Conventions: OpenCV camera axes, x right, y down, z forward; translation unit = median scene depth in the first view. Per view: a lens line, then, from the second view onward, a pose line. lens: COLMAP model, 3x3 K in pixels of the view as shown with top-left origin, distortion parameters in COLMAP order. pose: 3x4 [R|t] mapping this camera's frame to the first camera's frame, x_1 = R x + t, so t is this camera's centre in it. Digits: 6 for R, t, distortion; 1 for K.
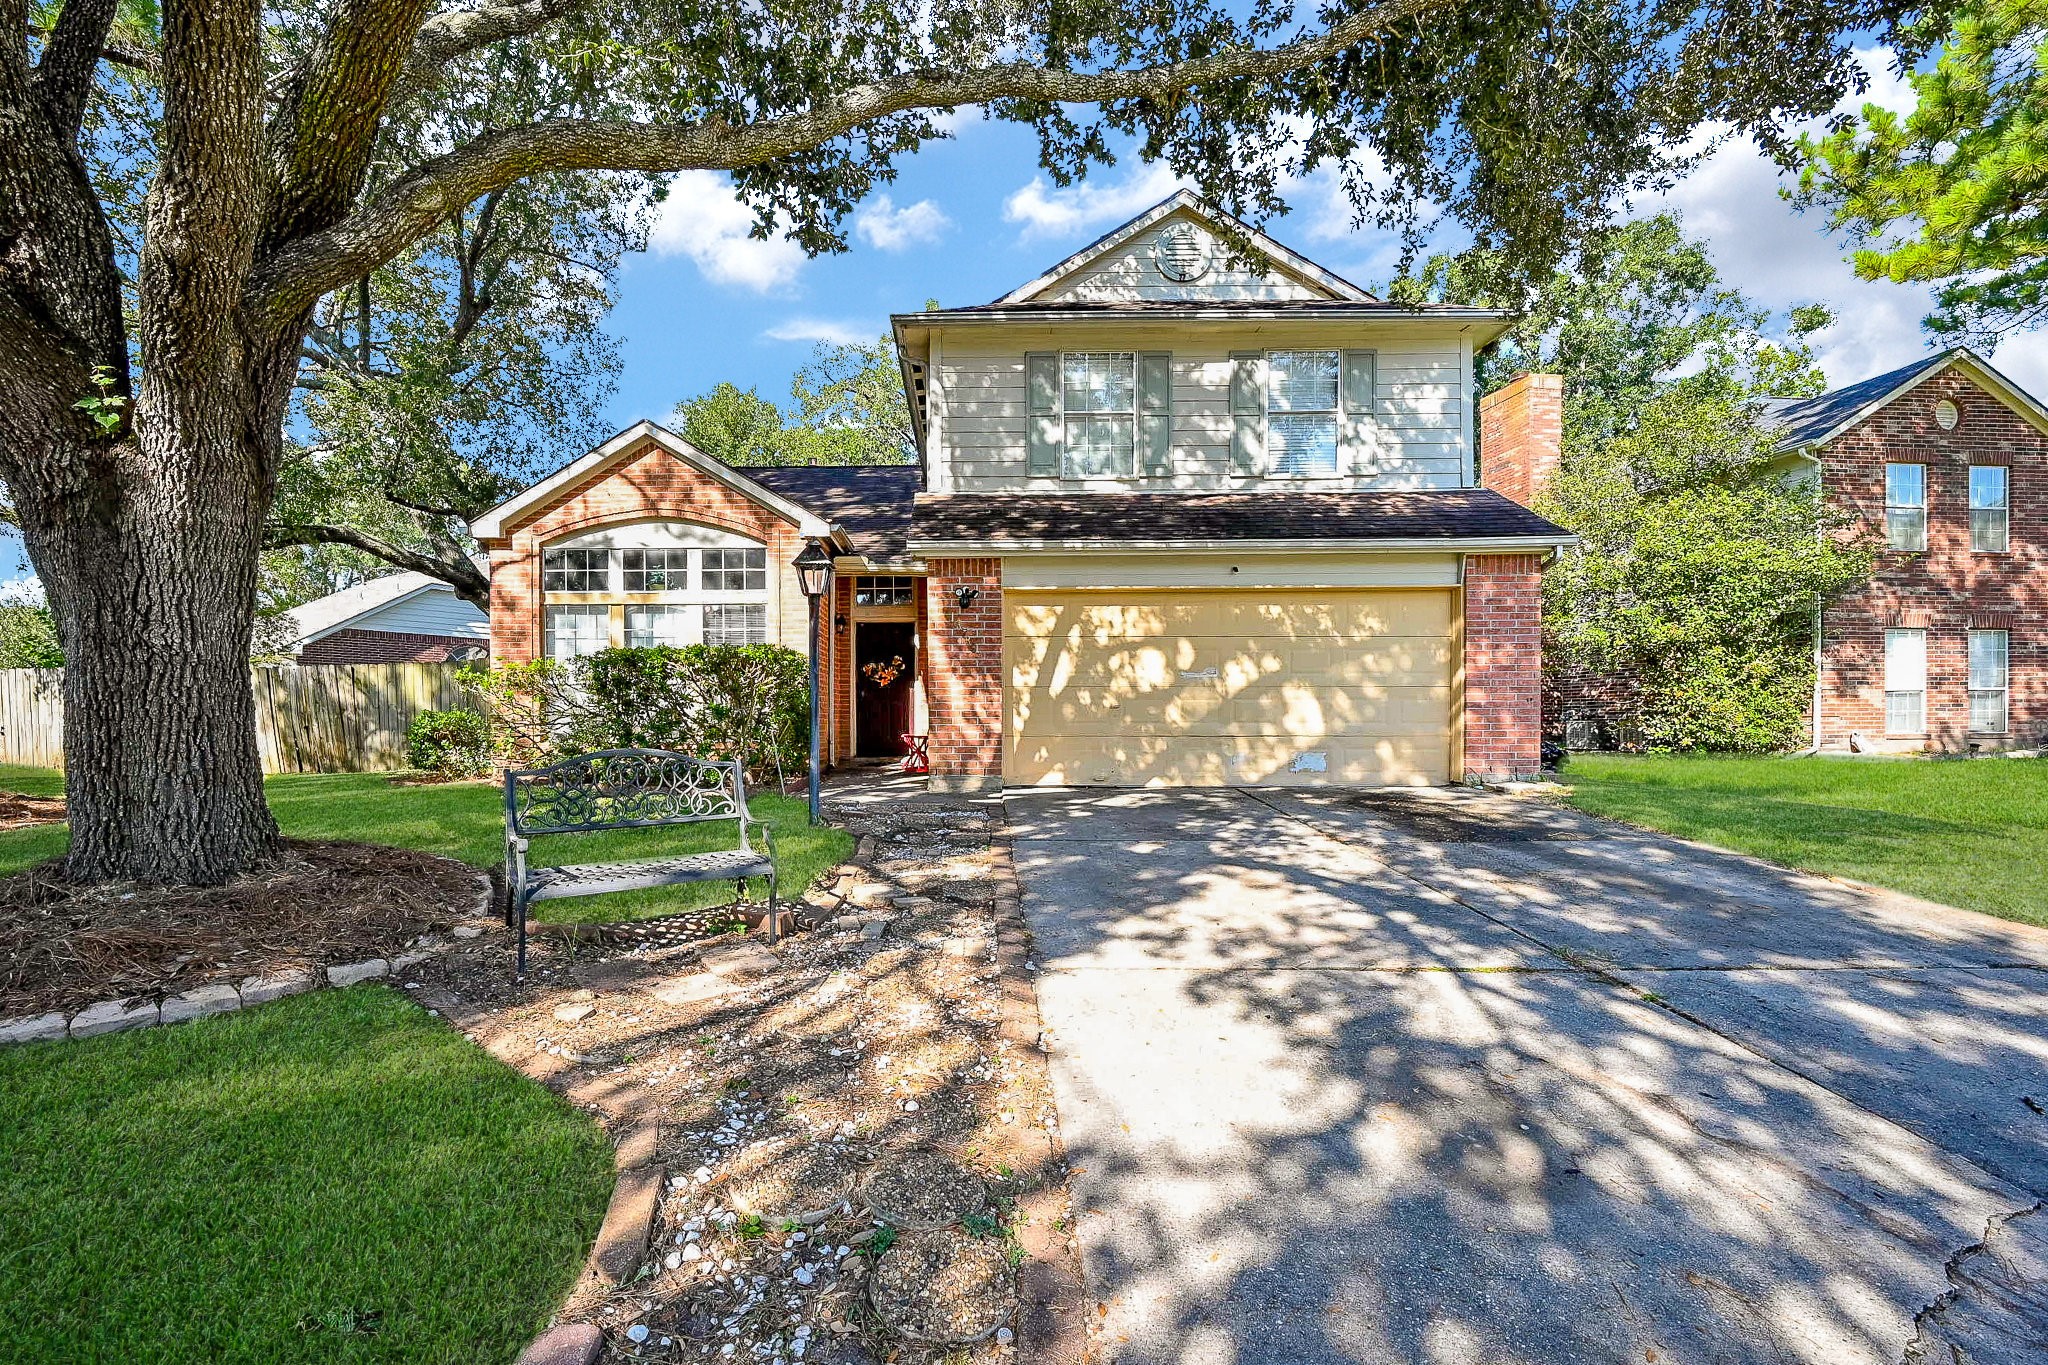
lens RADIAL K [[867.8, 0, 1034.6], [0, 867.8, 676.8], [0, 0, 1]] dist [-0.000538, -0.000054]
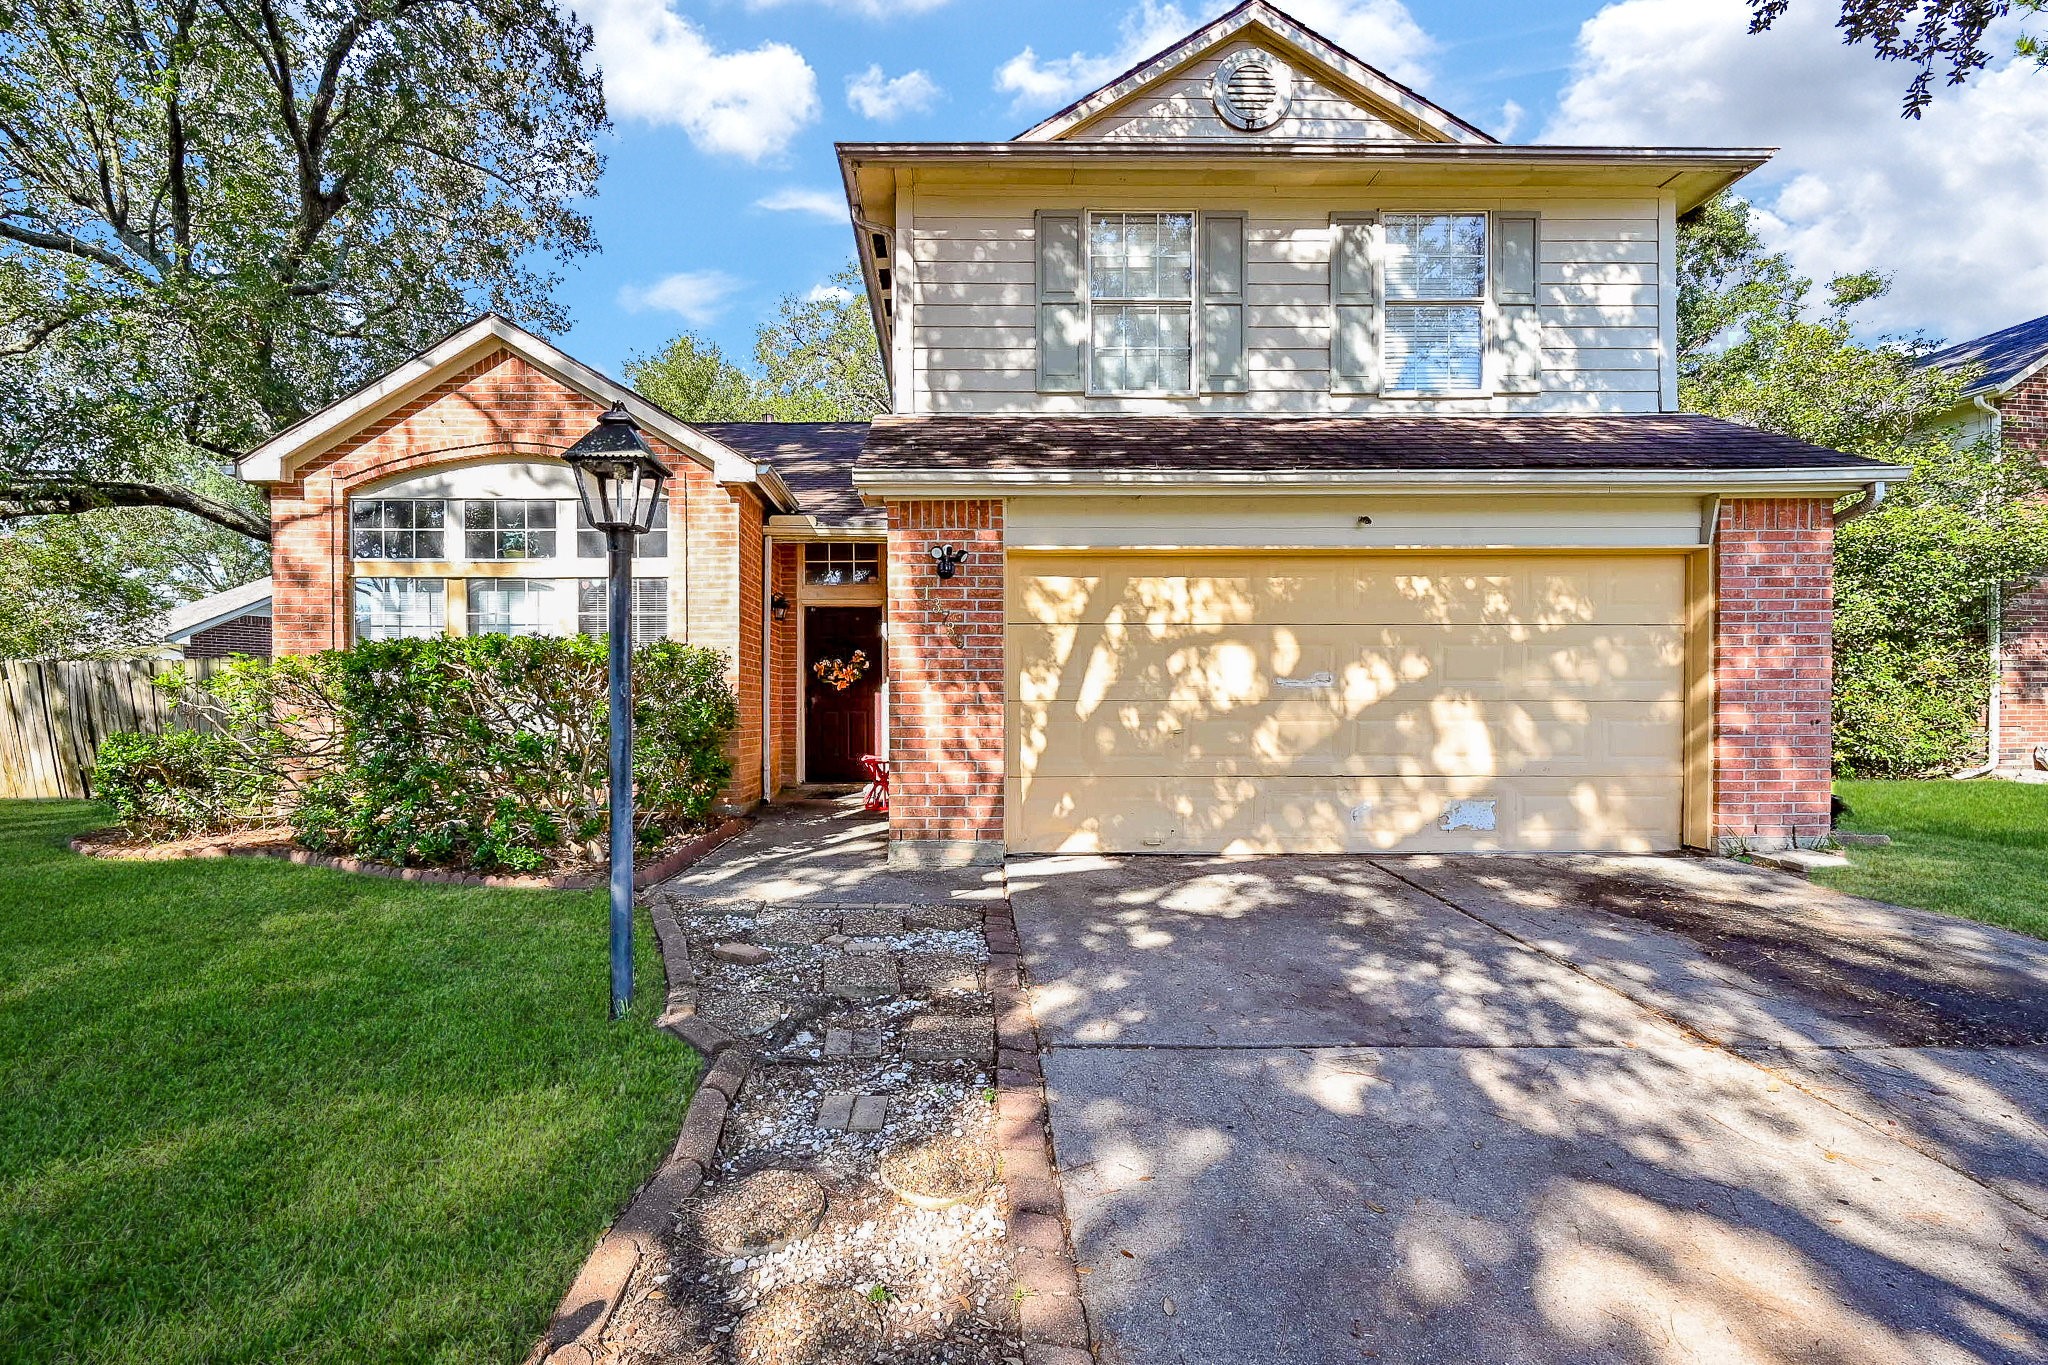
lens RADIAL K [[825.1, 0, 1020.2], [0, 825.1, 674.3], [0, 0, 1]] dist [0.002360, 0.000244]
pose [[0.999985, 0.002281, 0.004977, -0.025119], [-0.002329, 0.999952, 0.009552, -0.012985], [-0.004955, -0.009564, 0.999942, 0.339725]]
